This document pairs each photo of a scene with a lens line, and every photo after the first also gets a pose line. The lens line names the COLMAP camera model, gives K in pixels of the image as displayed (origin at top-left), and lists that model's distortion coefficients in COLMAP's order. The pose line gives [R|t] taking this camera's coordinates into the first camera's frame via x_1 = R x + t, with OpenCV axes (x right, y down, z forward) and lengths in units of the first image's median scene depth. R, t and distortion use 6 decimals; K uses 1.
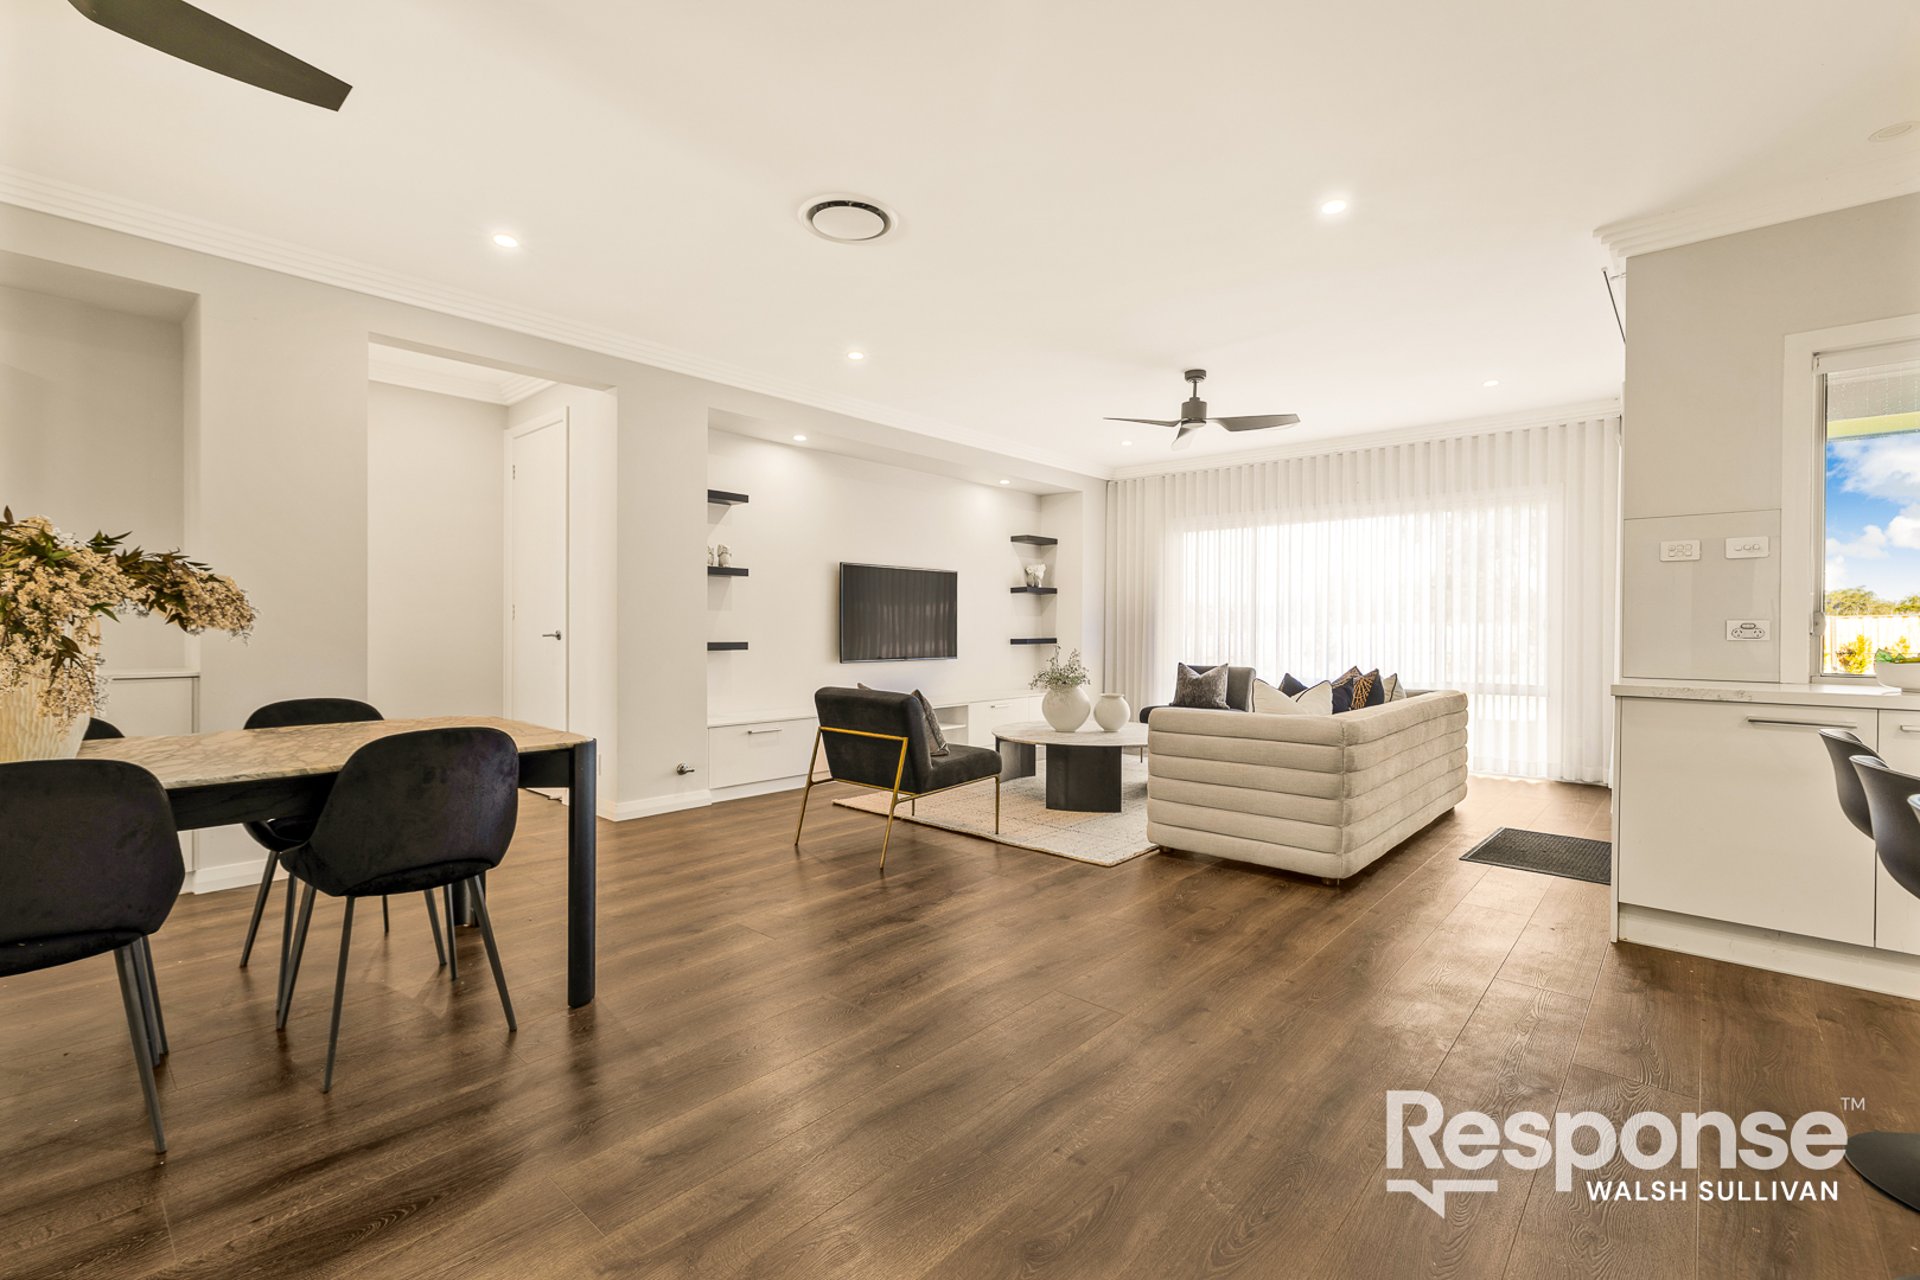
lens RADIAL K [[831.8, 0, 950.9], [0, 831.8, 633.8], [0, 0, 1]] dist [0.002962, 0.000195]
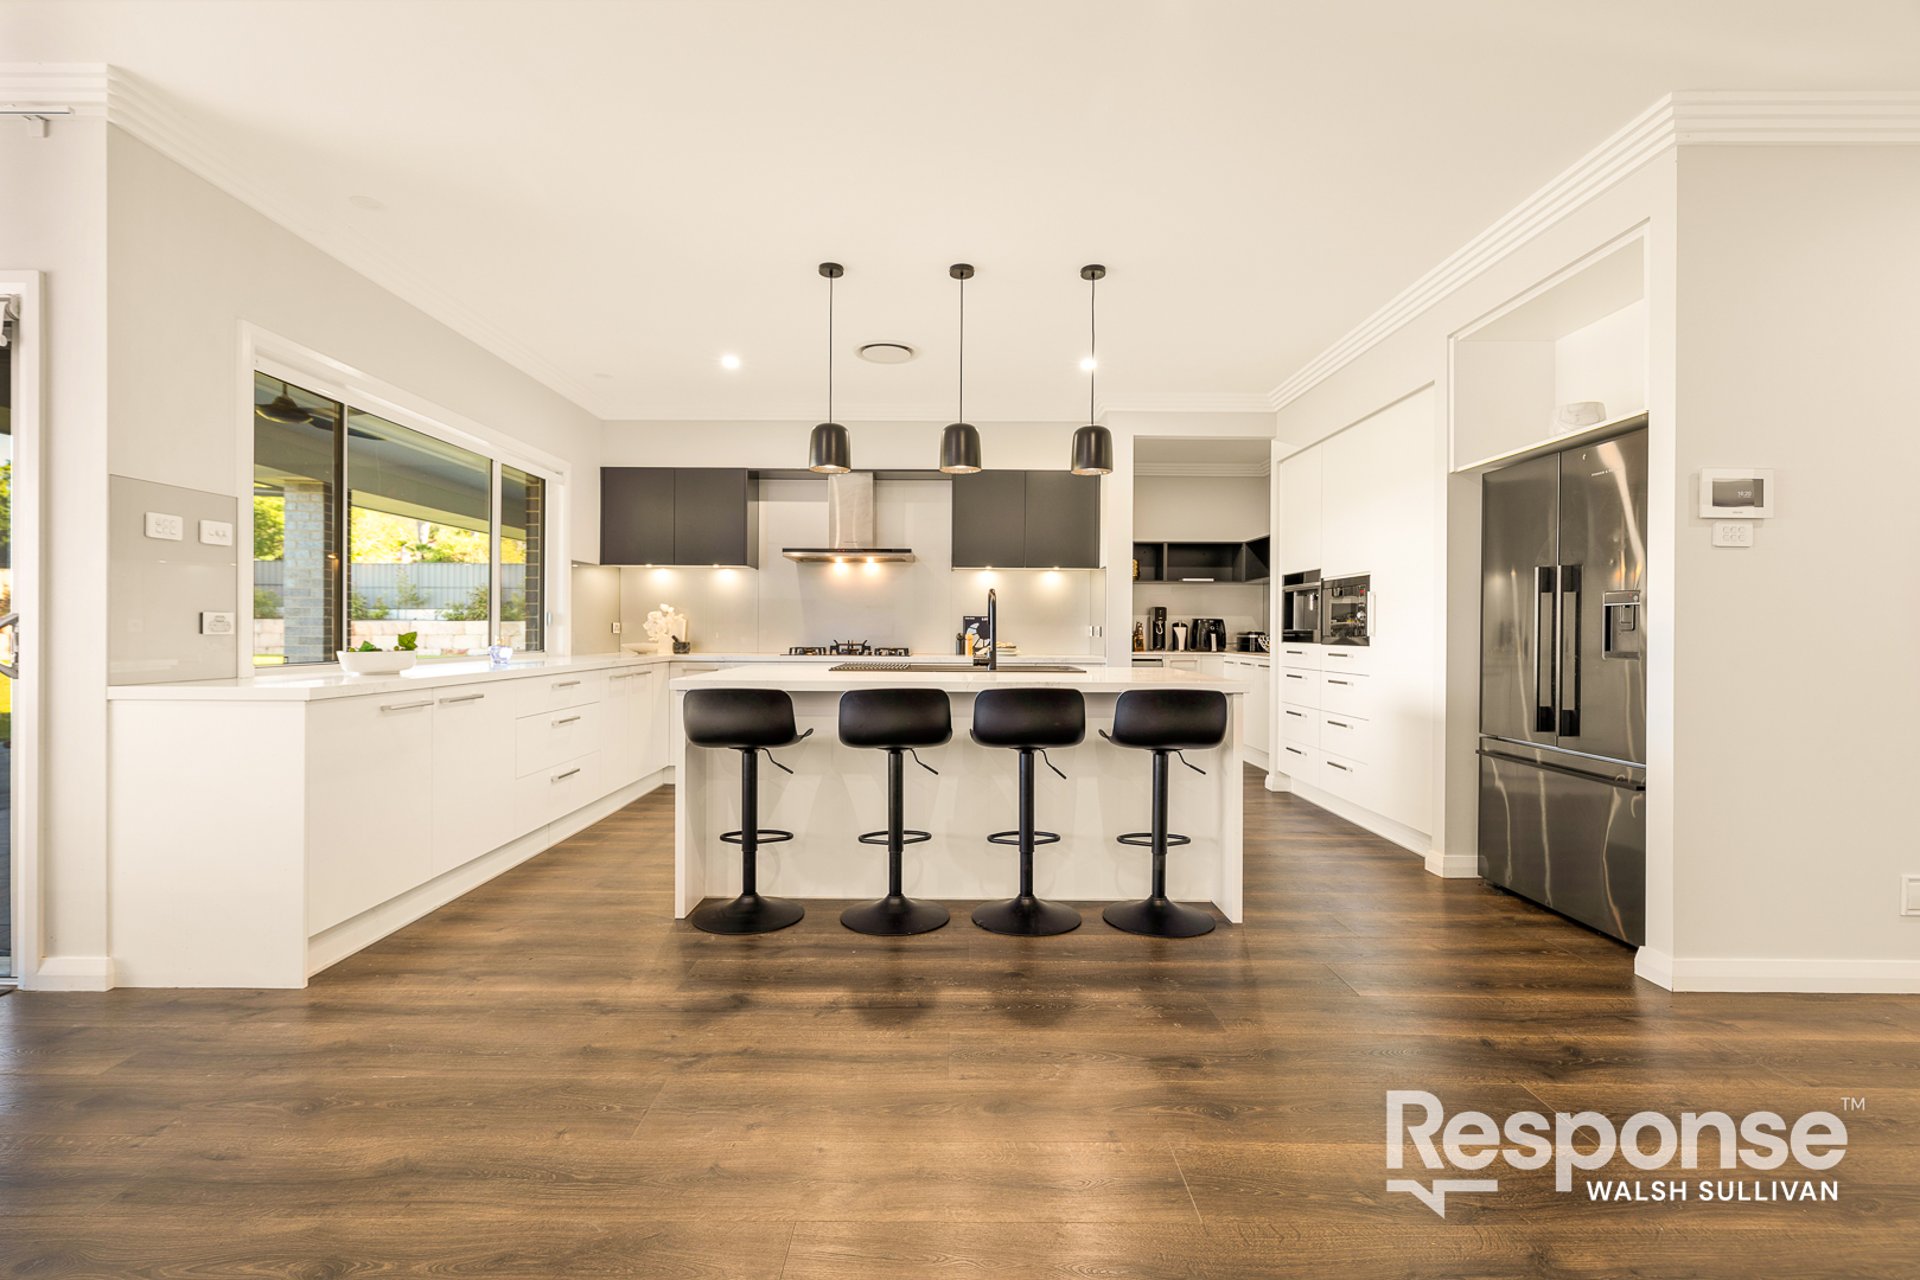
lens RADIAL K [[831.8, 0, 950.9], [0, 831.8, 633.8], [0, 0, 1]] dist [0.002962, 0.000195]
pose [[-0.667399, -0.009556, 0.744639, -0.178009], [0.001258, 0.999902, 0.013959, -0.002527], [-0.744699, 0.010252, -0.667321, 0.683462]]
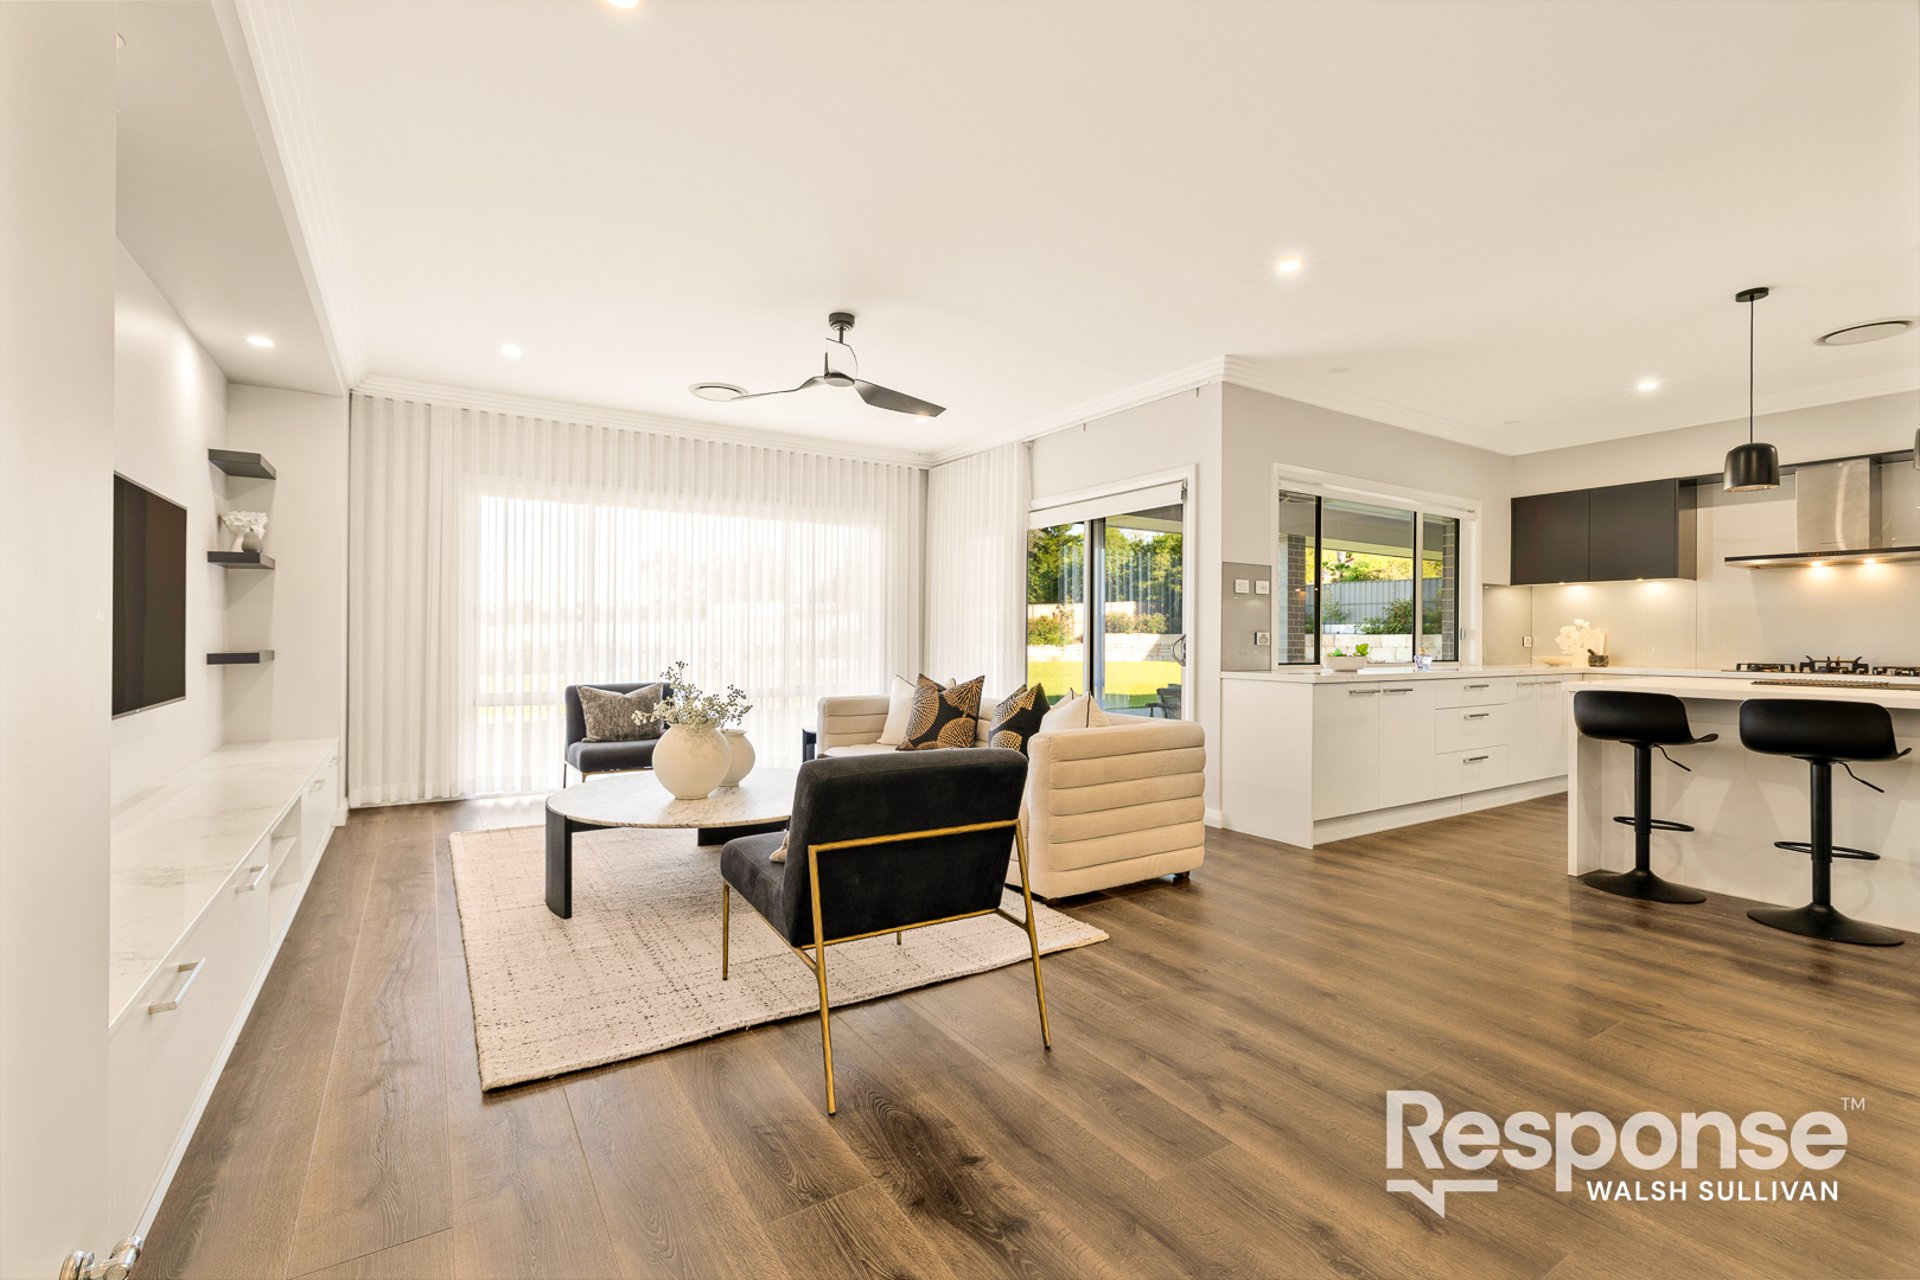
lens RADIAL K [[831.8, 0, 950.9], [0, 831.8, 633.8], [0, 0, 1]] dist [0.002962, 0.000195]
pose [[0.268021, 0.003127, 0.963408, -0.507826], [0.004113, 0.999982, -0.004390, -0.005400], [-0.963404, 0.005139, 0.268004, 0.775731]]
